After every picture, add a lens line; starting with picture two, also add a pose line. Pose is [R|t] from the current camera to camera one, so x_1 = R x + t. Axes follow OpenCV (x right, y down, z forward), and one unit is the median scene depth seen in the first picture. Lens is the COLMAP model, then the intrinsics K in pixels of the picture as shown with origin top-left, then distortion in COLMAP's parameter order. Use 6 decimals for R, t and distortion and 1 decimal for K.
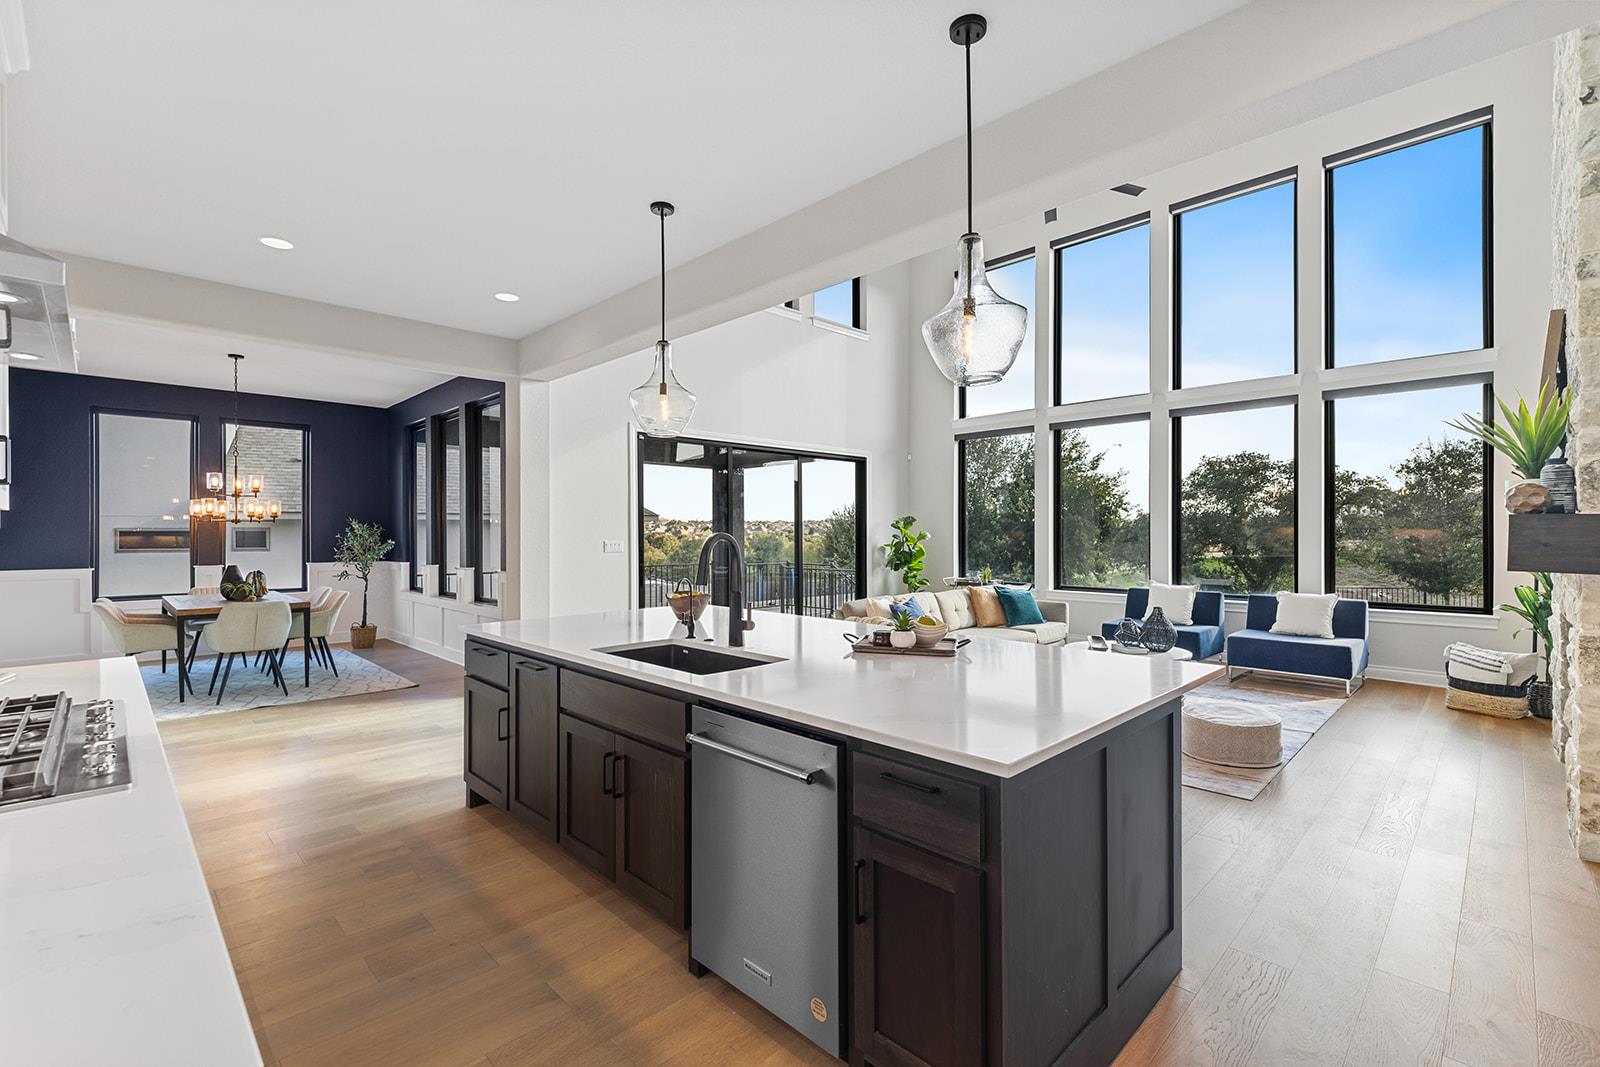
lens RADIAL K [[705.6, 0, 796.3], [0, 705.6, 532.1], [0, 0, 1]] dist [0.013729, -0.004678]
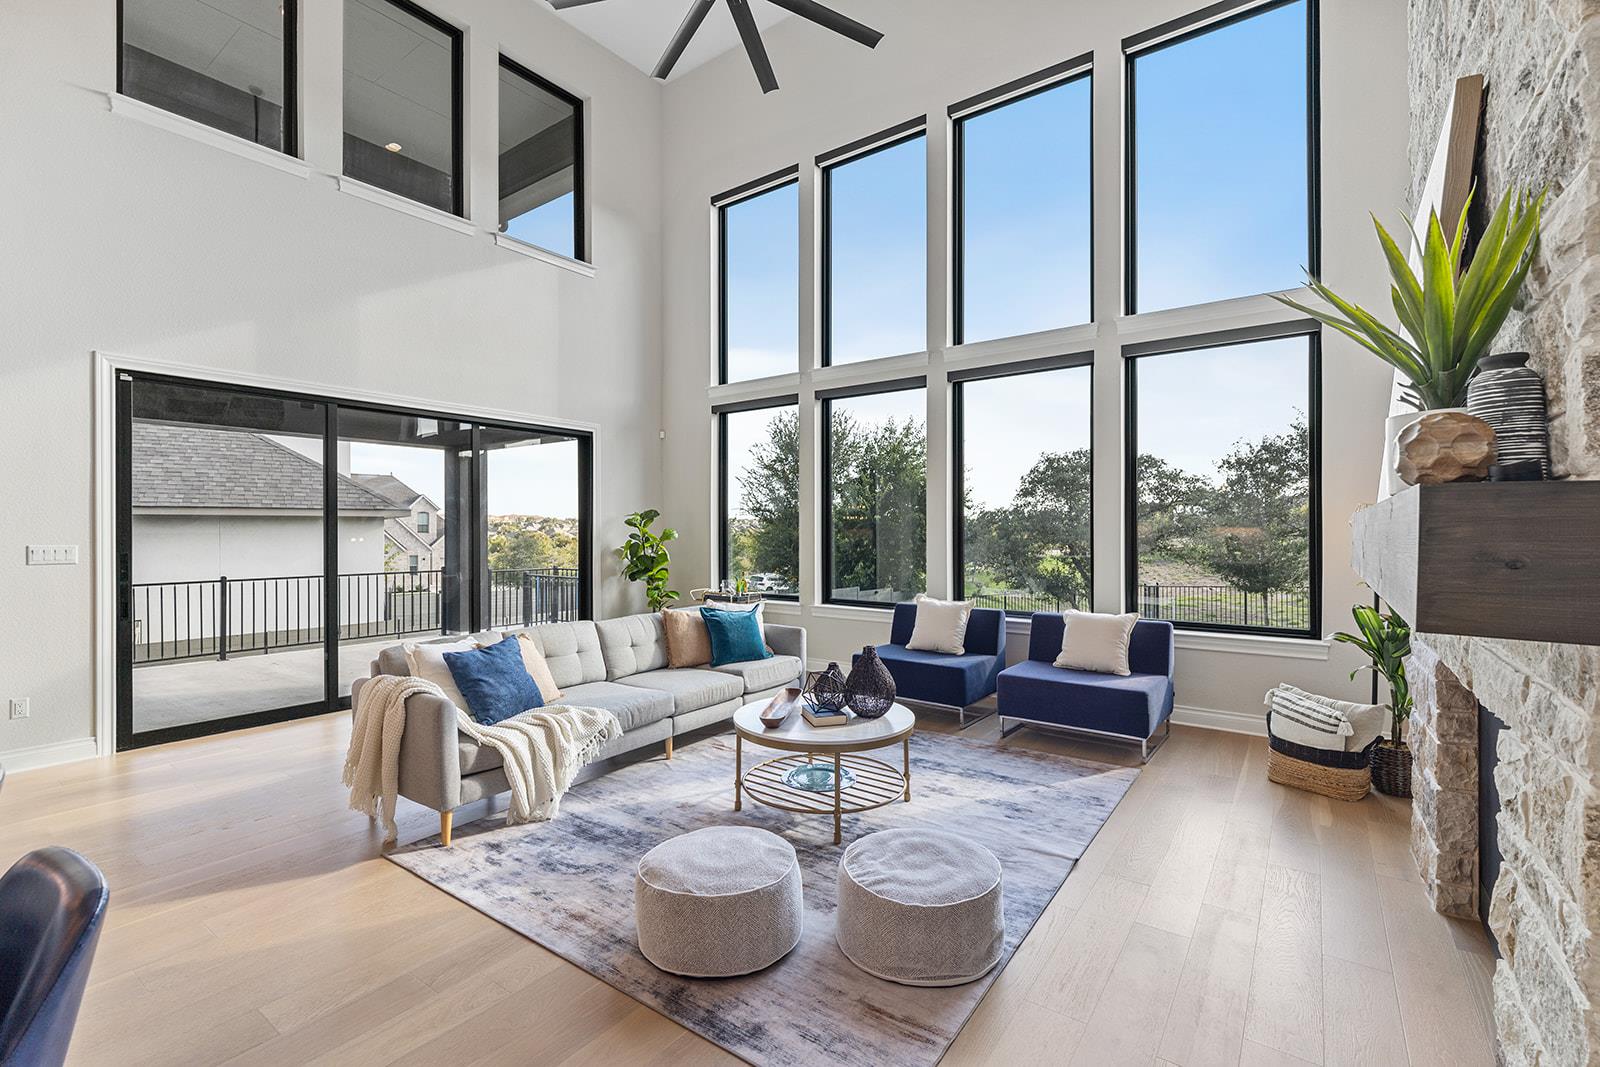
lens RADIAL K [[705.6, 0, 791.3], [0, 705.6, 528.4], [0, 0, 1]] dist [0.013729, -0.004678]
pose [[0.988330, 0.000716, 0.152328, 0.267460], [-0.000278, 0.999996, -0.002901, 0.000189], [-0.152329, 0.002825, 0.988326, 0.295563]]
